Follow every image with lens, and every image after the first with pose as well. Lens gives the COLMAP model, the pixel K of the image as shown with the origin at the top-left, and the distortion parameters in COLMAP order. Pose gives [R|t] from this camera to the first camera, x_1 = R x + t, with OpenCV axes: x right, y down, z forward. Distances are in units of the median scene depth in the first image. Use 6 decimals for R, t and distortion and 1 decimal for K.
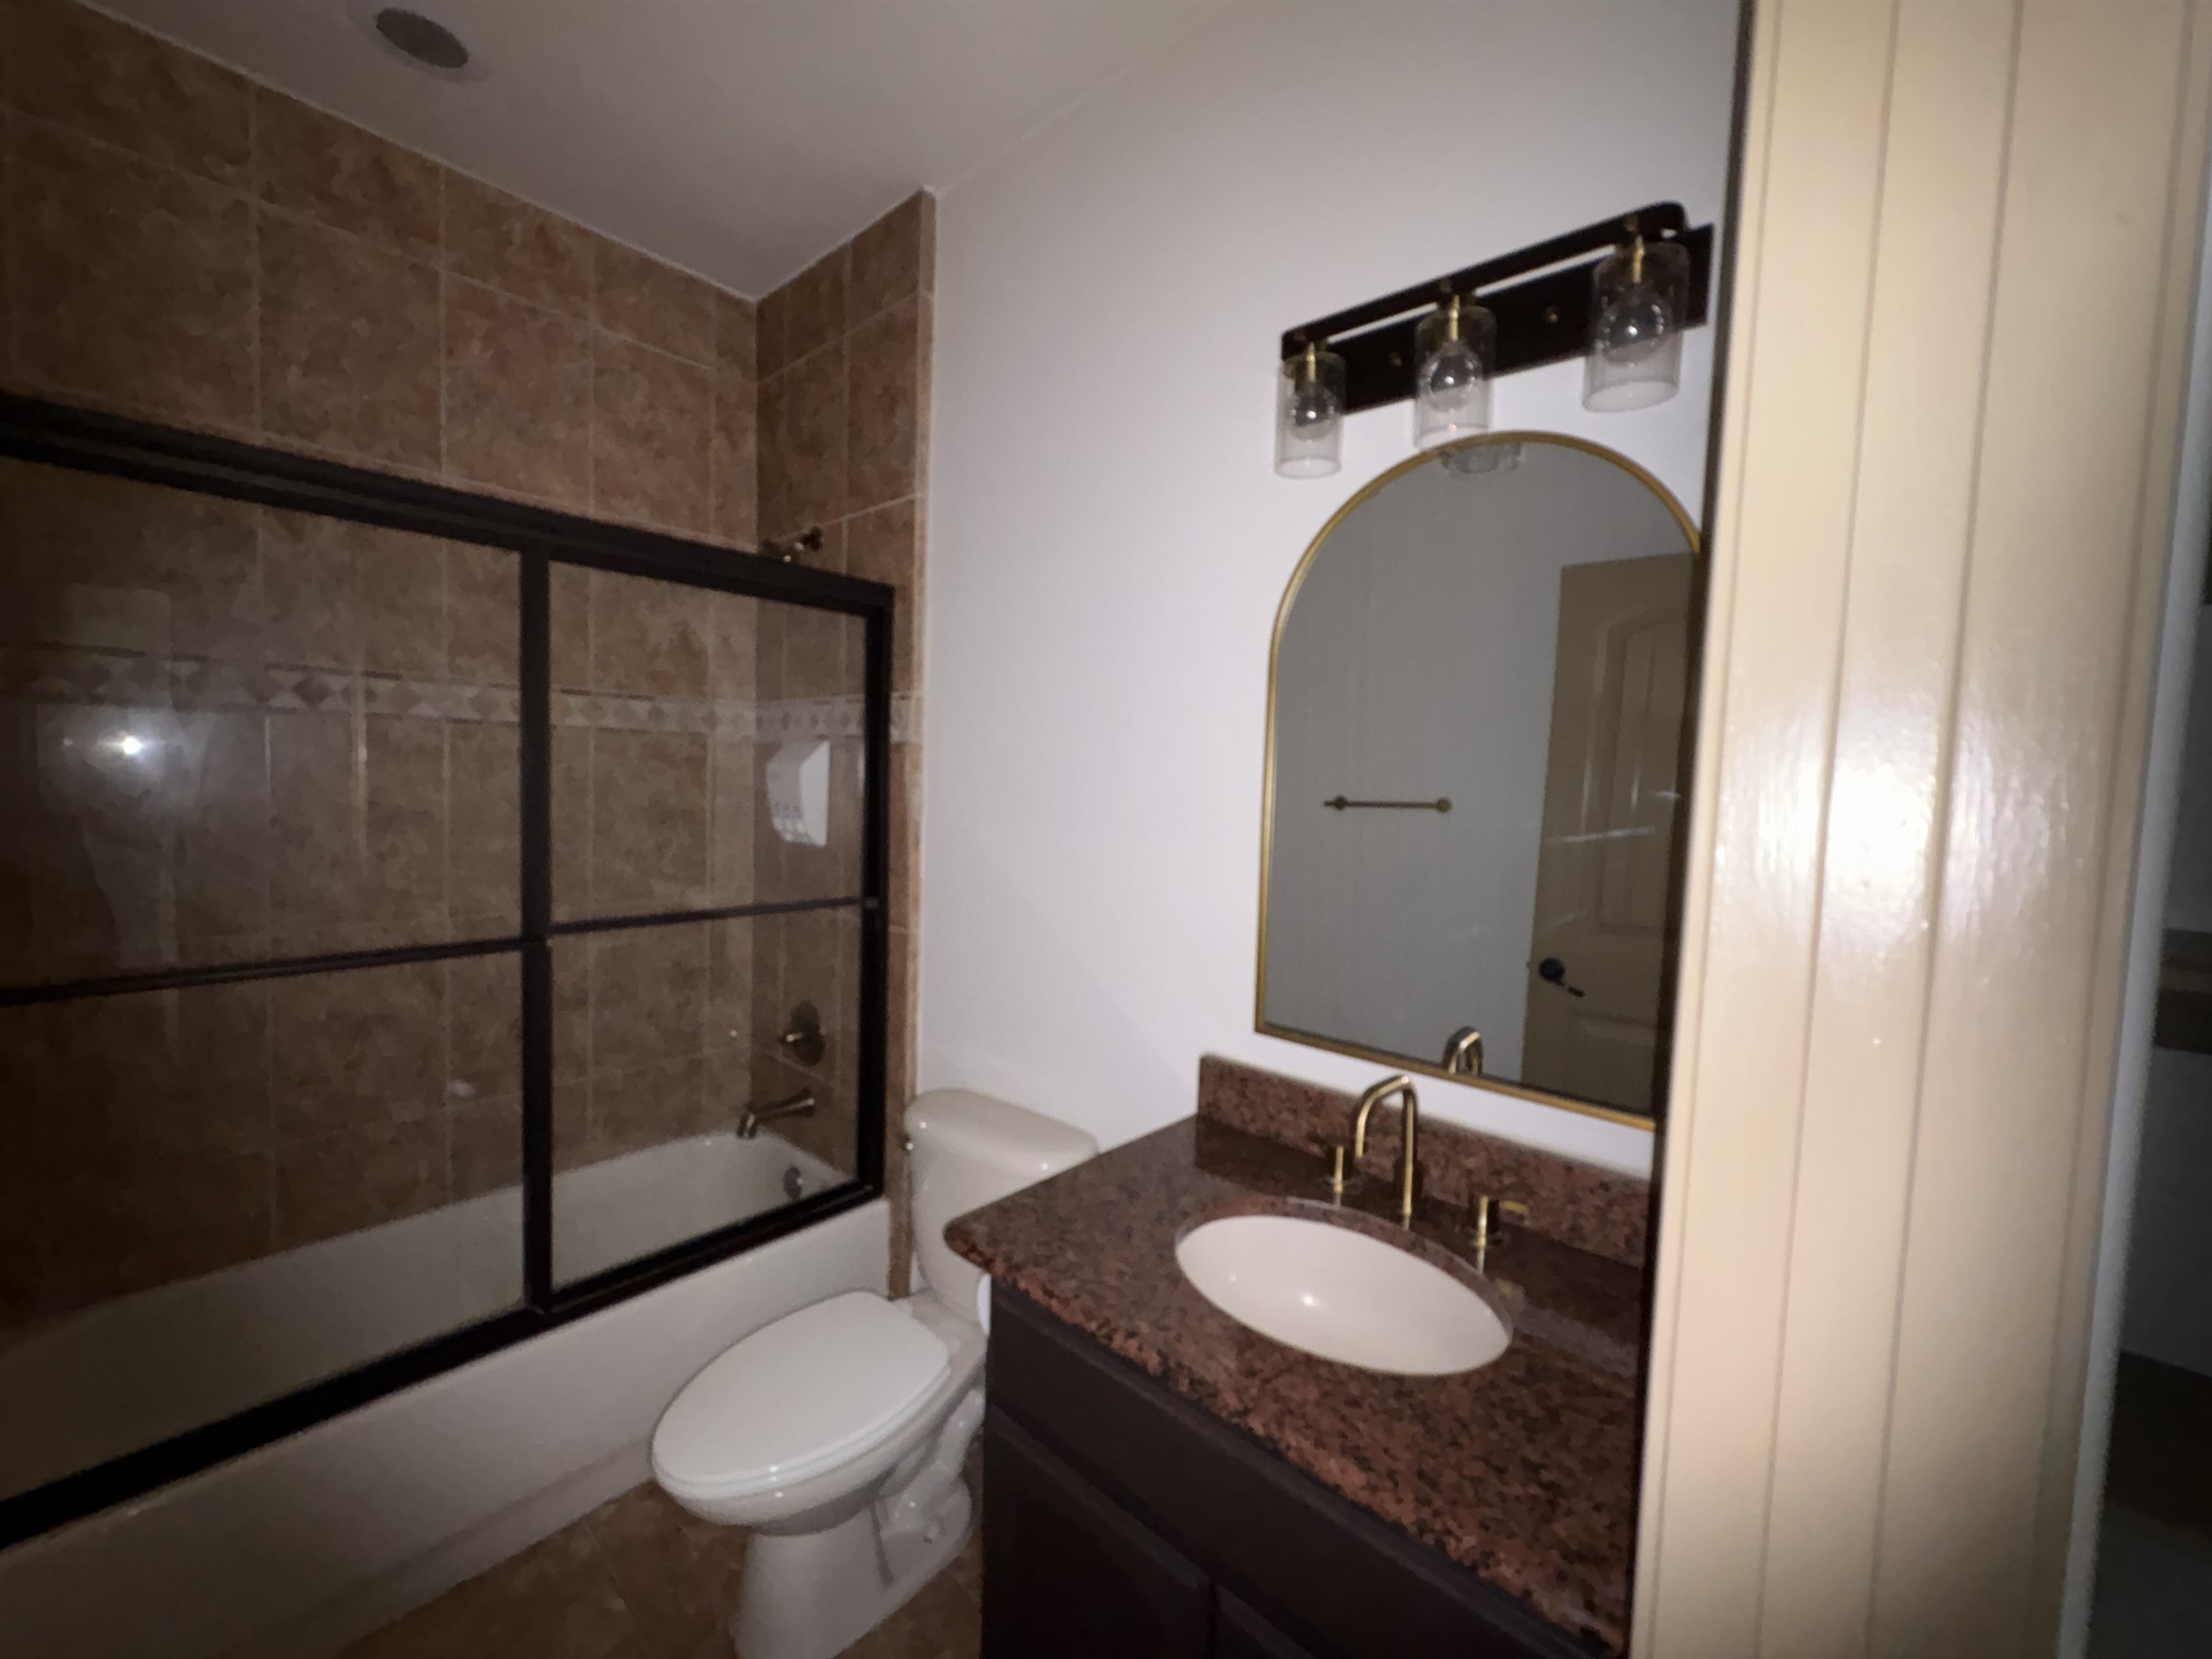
lens RADIAL K [[885.1, 0, 1106.0], [0, 885.1, 829.5], [0, 0, 1]] dist [0.006706, 0.000173]
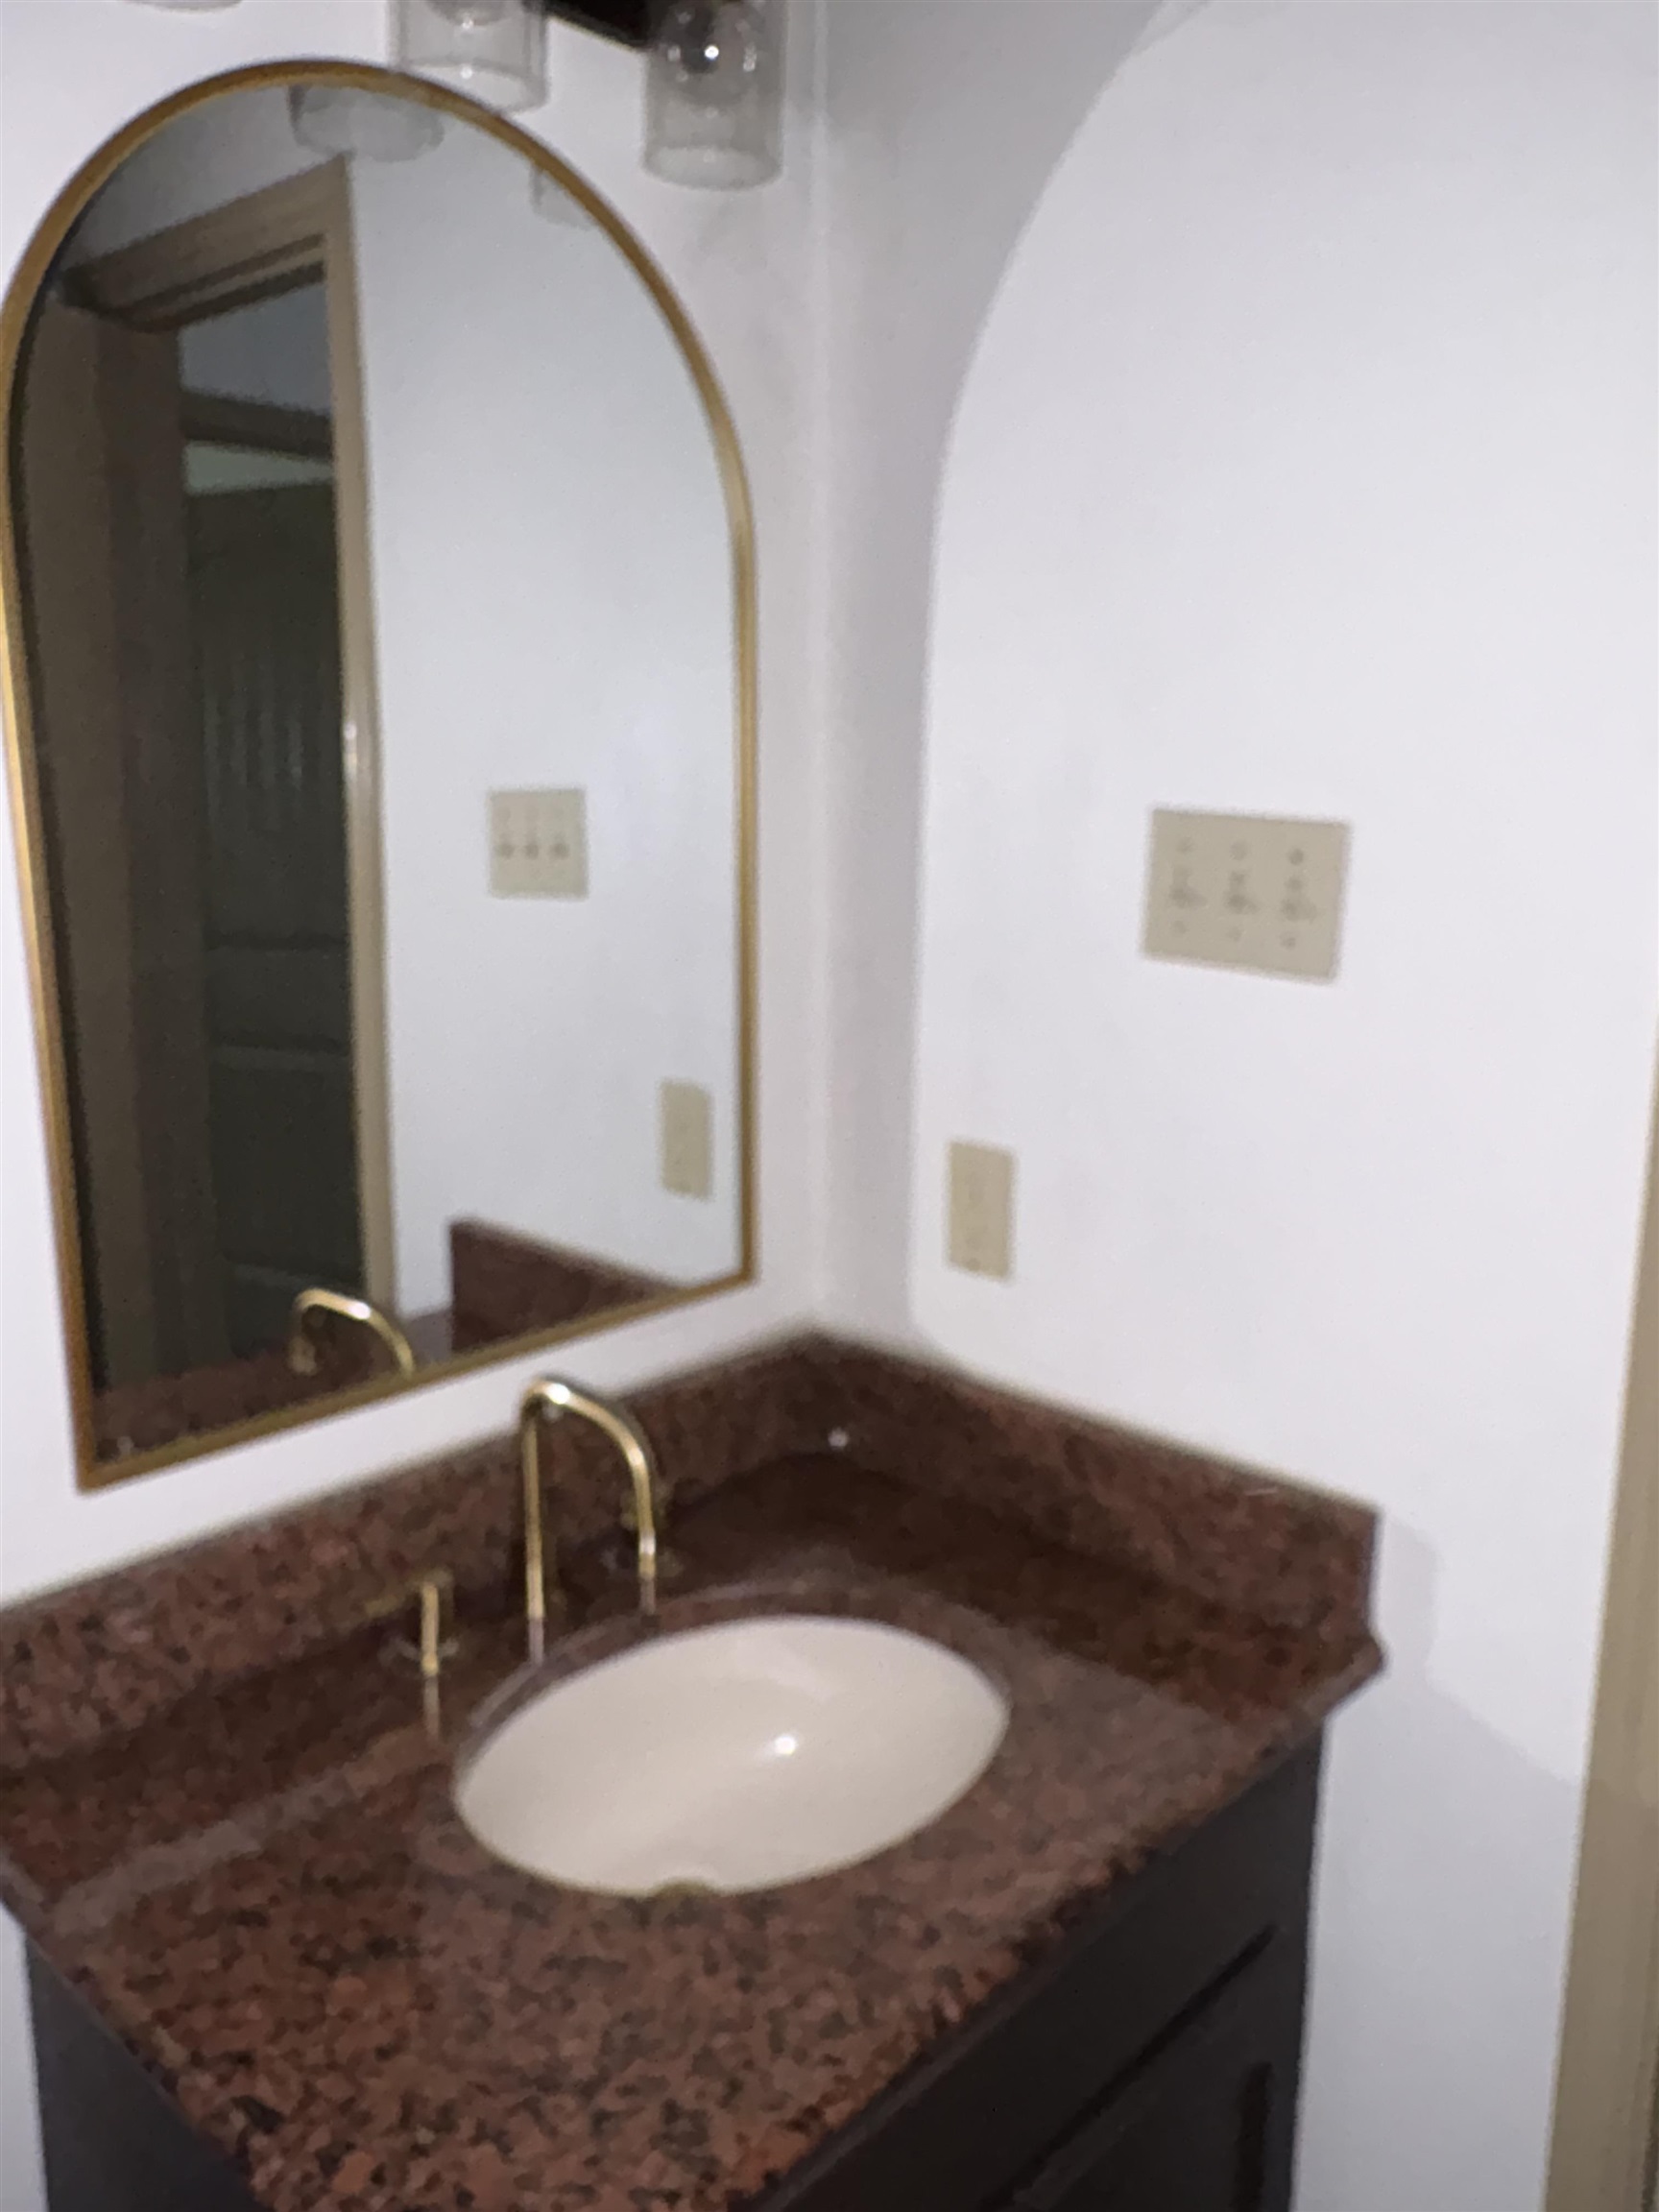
lens RADIAL K [[1704.3, 0, 829.5], [0, 1704.3, 1106.0], [0, 0, 1]] dist [0.001518, 0.001419]
pose [[0.015399, -0.232000, 0.972594, -0.692028], [0.047626, 0.971775, 0.231050, -0.122796], [-0.998747, 0.042763, 0.026013, 0.885545]]
